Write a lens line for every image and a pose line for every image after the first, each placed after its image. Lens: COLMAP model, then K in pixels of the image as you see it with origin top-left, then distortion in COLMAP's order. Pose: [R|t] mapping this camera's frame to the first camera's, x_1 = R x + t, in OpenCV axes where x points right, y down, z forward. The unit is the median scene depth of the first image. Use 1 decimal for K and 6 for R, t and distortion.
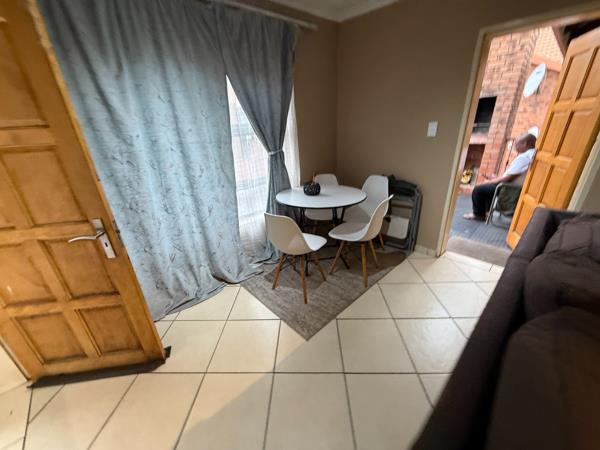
lens RADIAL K [[237.9, 0, 298.2], [0, 237.9, 224.7], [0, 0, 1]] dist [-0.000156, 0.000024]
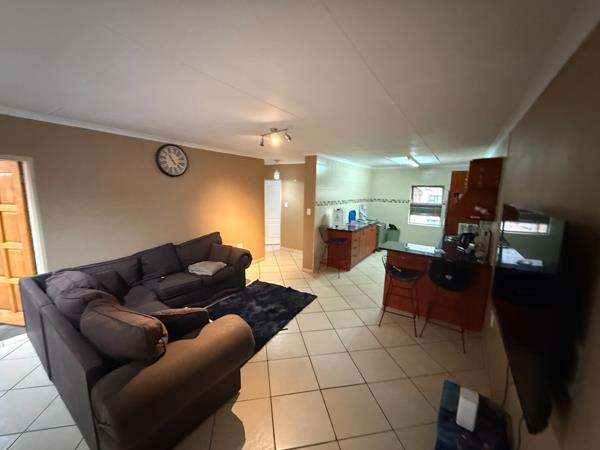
lens RADIAL K [[237.9, 0, 298.2], [0, 237.9, 224.7], [0, 0, 1]] dist [-0.000156, 0.000024]
pose [[-0.224696, -0.096508, 0.969638, -0.676221], [0.371069, 0.911634, 0.176723, -0.005689], [-0.901010, 0.399512, -0.169029, -0.342835]]
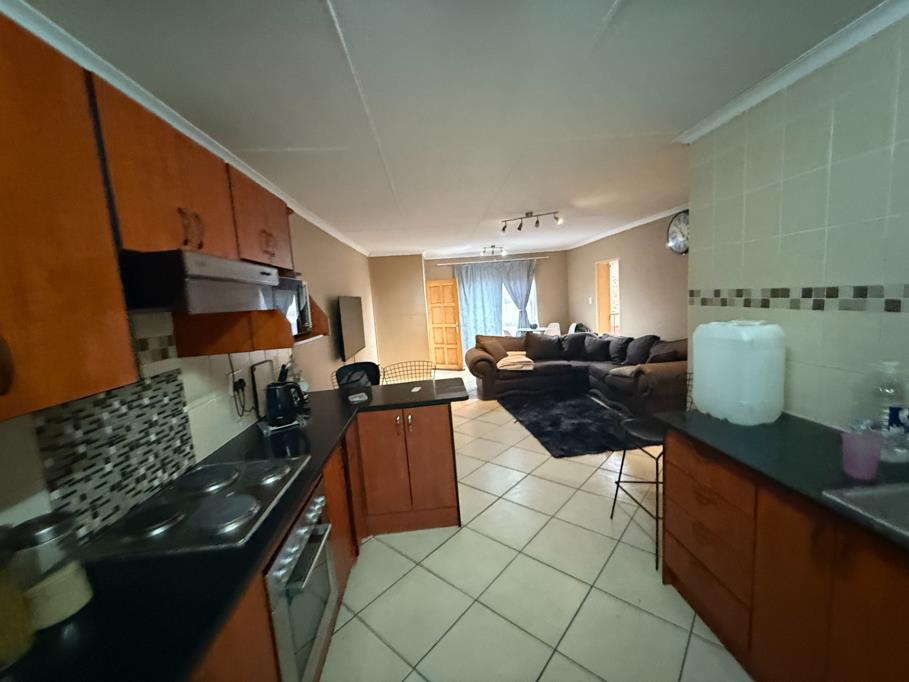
lens RADIAL K [[360.4, 0, 451.8], [0, 360.4, 340.6], [0, 0, 1]] dist [-0.000156, 0.000024]
pose [[0.771653, 0.069682, -0.632216, 2.091140], [-0.216758, 0.963290, -0.158391, 0.877769], [0.597970, 0.259261, 0.758430, -2.542351]]
